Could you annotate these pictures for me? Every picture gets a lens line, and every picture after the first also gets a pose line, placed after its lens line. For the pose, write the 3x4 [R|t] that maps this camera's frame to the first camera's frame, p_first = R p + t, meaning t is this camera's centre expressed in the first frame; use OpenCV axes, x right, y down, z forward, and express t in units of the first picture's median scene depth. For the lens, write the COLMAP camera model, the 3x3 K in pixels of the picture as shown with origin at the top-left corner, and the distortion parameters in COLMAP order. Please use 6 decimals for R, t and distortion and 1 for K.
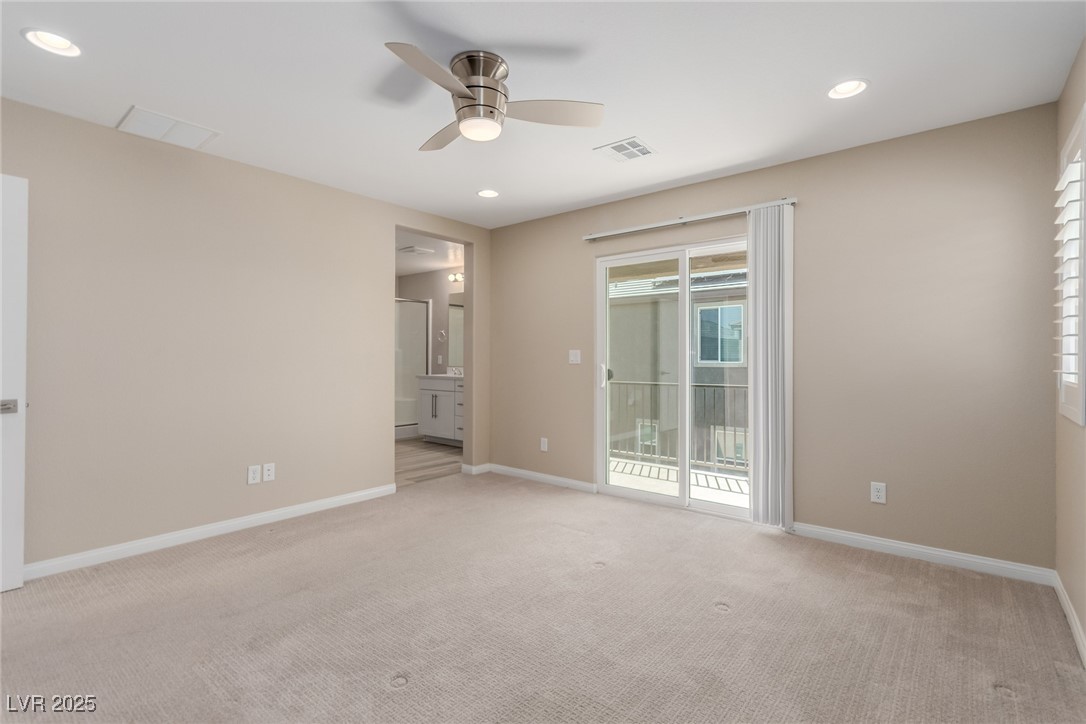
lens RADIAL K [[510.3, 0, 542.7], [0, 510.3, 357.2], [0, 0, 1]] dist [0.008634, -0.002548]
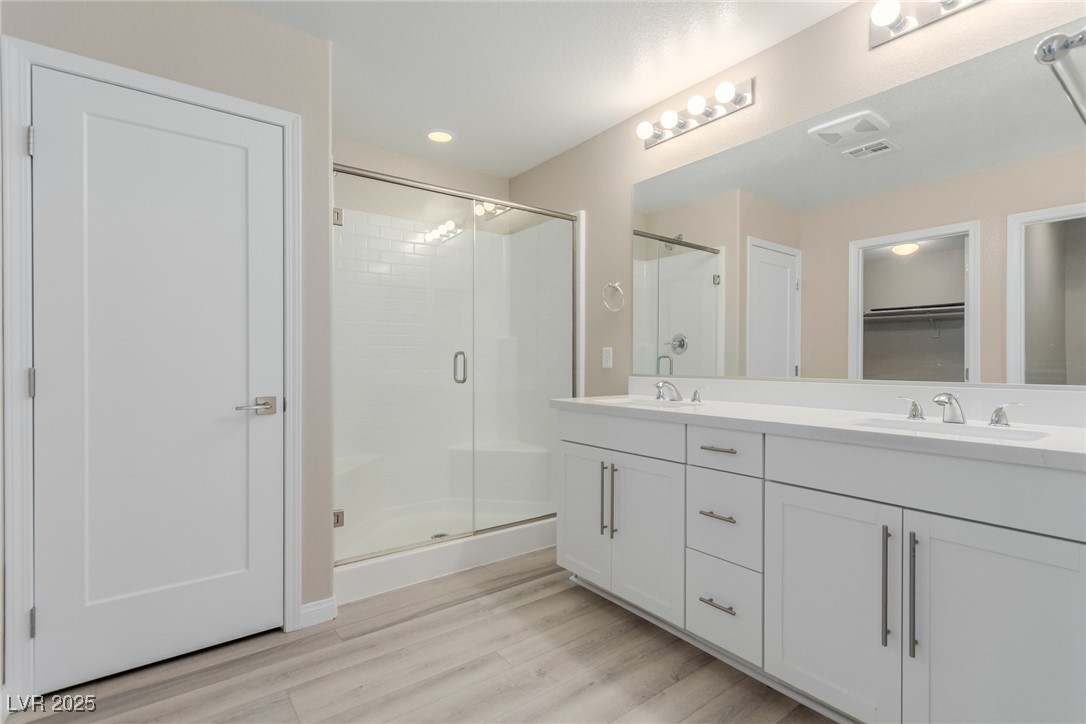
lens RADIAL K [[510.3, 0, 543.2], [0, 510.3, 364.0], [0, 0, 1]] dist [0.008634, -0.002548]
pose [[0.972768, -0.003024, -0.231760, -0.161648], [0.004637, 0.999969, 0.006415, 0.007314], [0.231733, -0.007315, 0.972752, 0.617495]]
